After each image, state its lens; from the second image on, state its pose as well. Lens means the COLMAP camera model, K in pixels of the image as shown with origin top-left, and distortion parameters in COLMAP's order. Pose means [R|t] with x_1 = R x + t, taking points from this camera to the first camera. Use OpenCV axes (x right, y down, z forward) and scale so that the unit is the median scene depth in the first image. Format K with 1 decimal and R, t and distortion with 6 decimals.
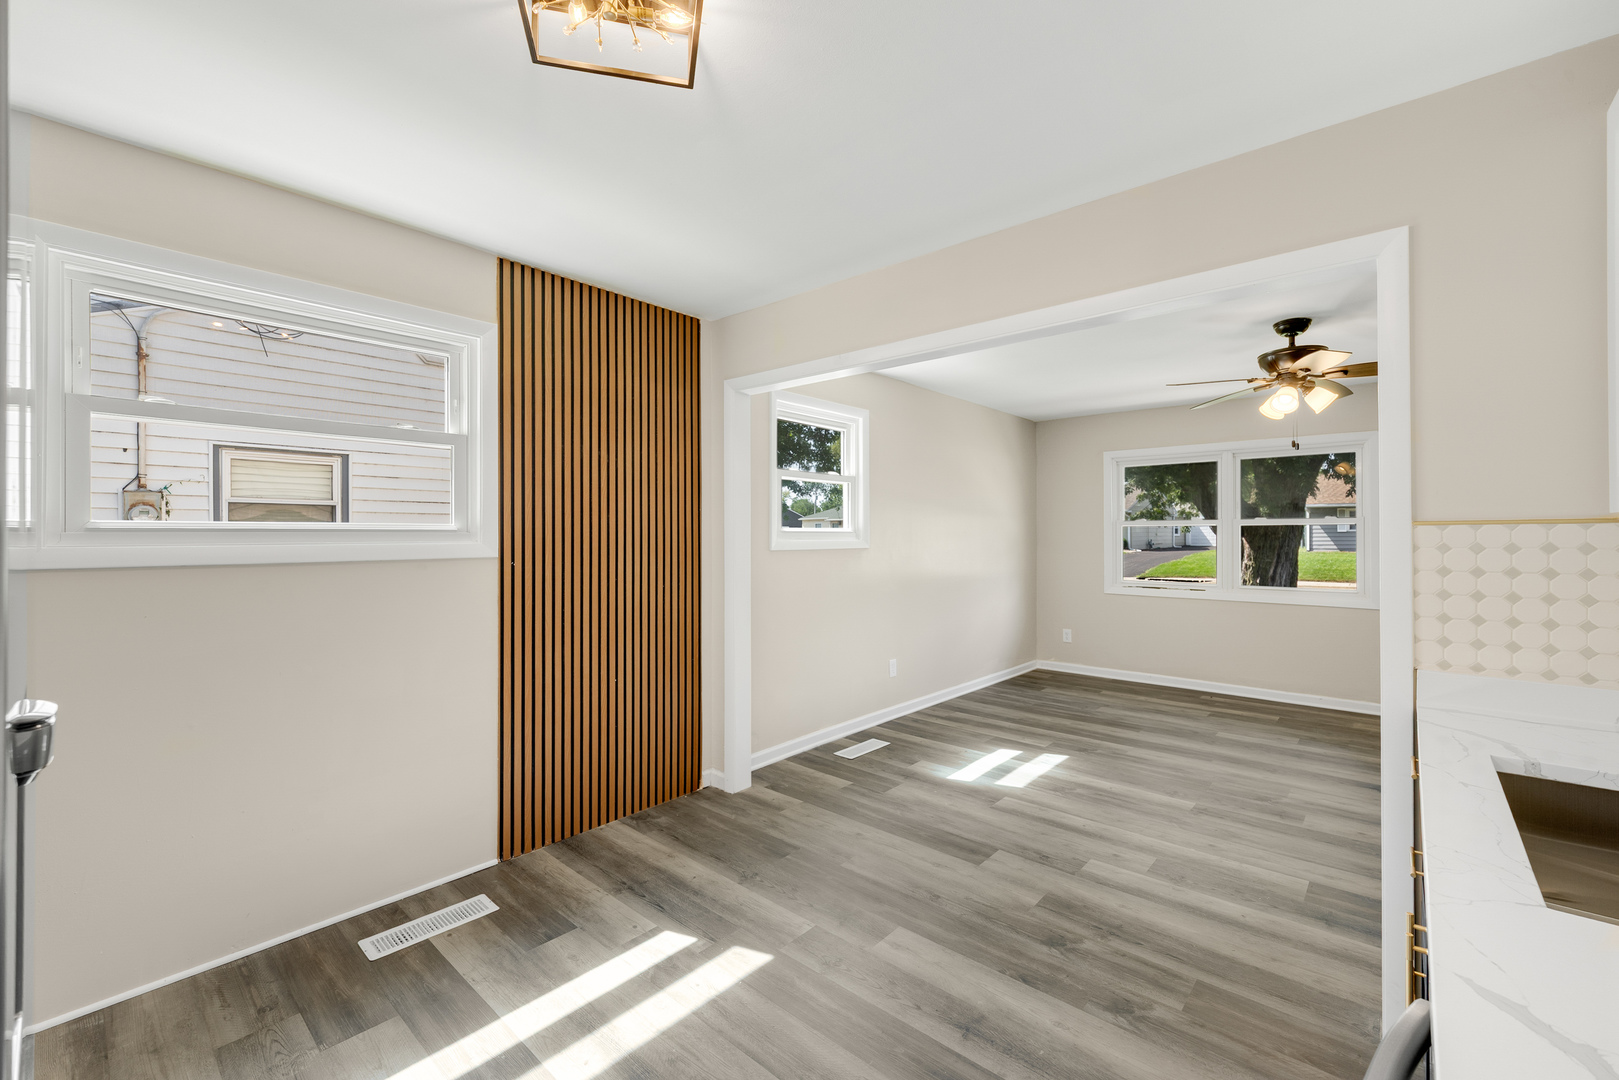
lens RADIAL K [[673.8, 0, 809.5], [0, 673.8, 540.0], [0, 0, 1]] dist [0.000633, -0.000433]
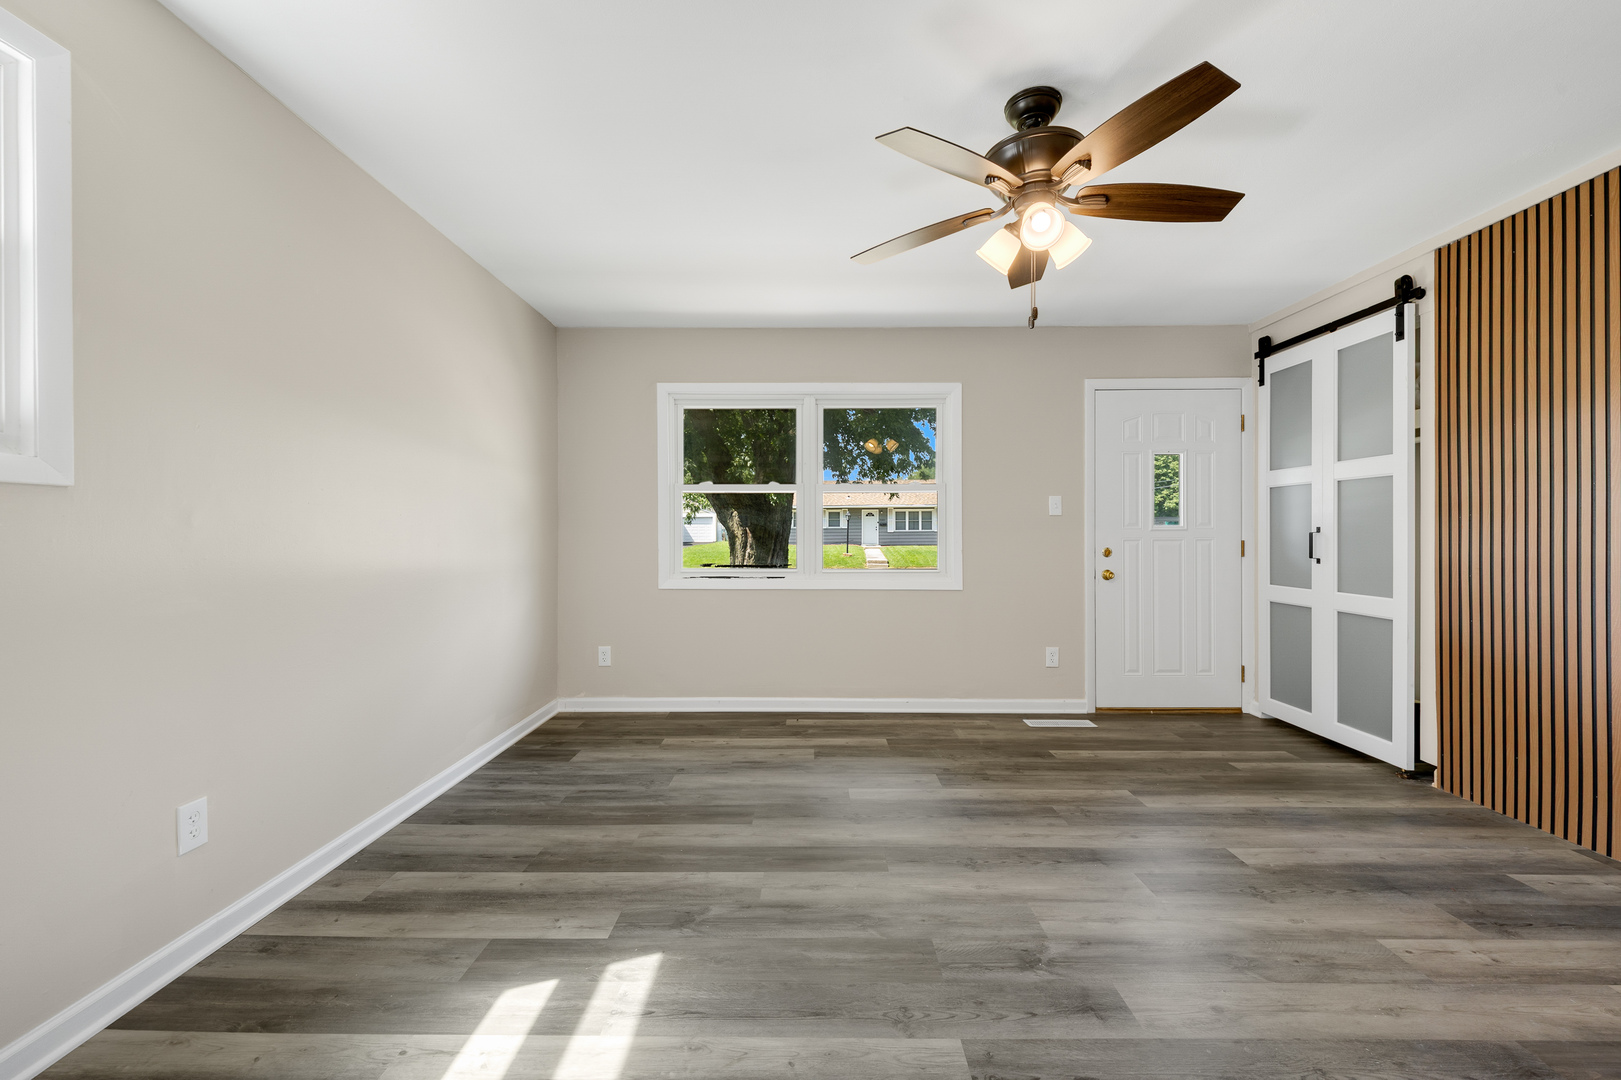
lens RADIAL K [[677.5, 0, 808.4], [0, 677.5, 530.8], [0, 0, 1]] dist [-0.017819, -0.000297]
pose [[0.759514, 0.000975, 0.650490, 0.147331], [0.006295, 0.999941, -0.008850, 0.037296], [-0.650460, 0.010816, 0.759463, 0.523740]]
